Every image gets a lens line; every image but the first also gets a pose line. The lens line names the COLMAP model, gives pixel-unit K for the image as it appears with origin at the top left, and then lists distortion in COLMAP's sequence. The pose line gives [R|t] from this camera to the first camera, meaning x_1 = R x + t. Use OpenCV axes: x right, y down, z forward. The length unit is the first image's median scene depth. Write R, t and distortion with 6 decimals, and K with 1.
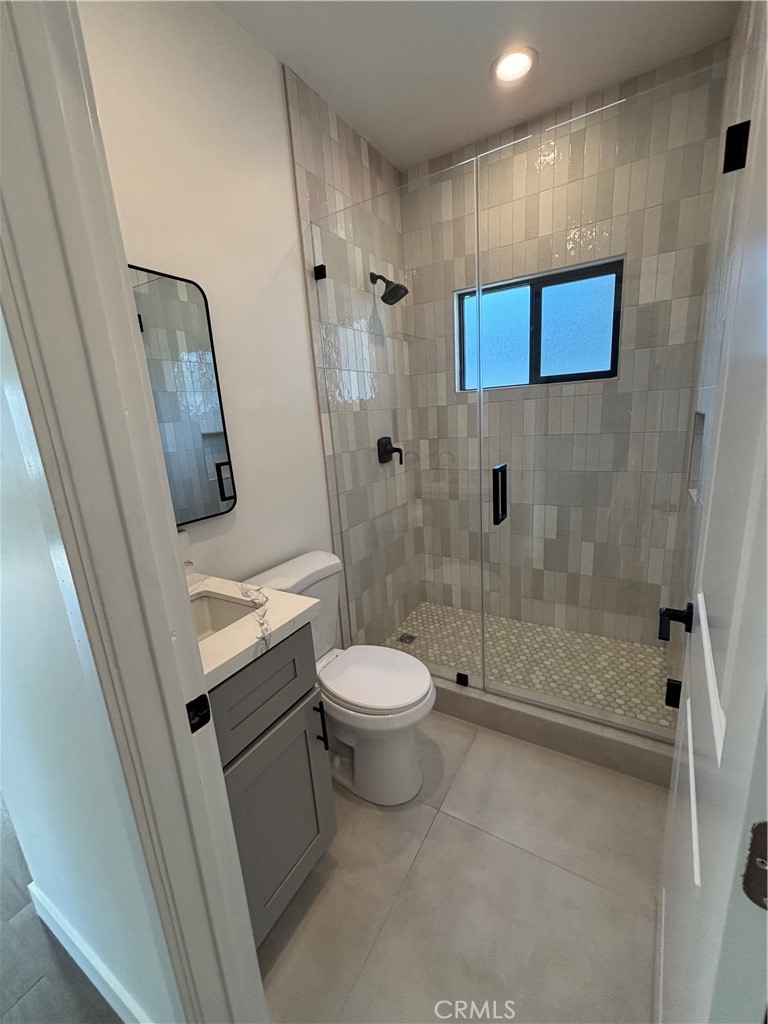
lens RADIAL K [[411.6, 0, 385.4], [0, 411.6, 522.7], [0, 0, 1]] dist [0.004569, -0.001705]
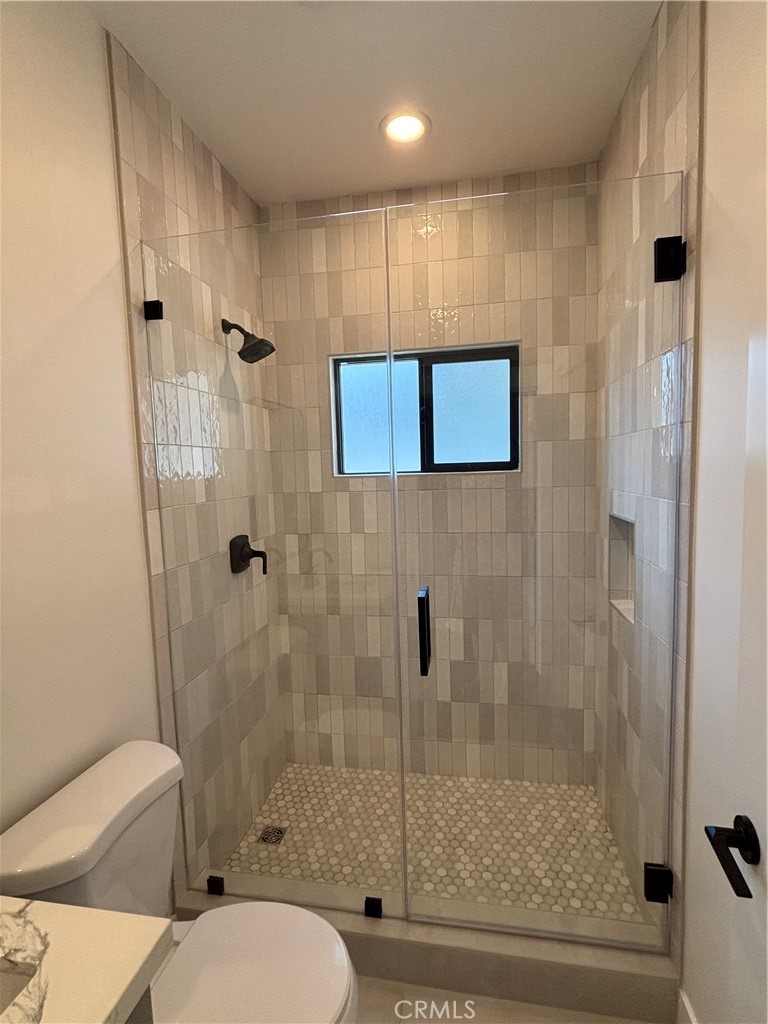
lens RADIAL K [[488.1, 0, 379.9], [0, 488.1, 515.3], [0, 0, 1]] dist [0.002094, -0.004644]
pose [[0.938298, 0.004090, 0.345805, -0.070828], [0.055689, 0.985094, -0.162756, -0.104333], [-0.341316, 0.171971, 0.924083, 0.159846]]
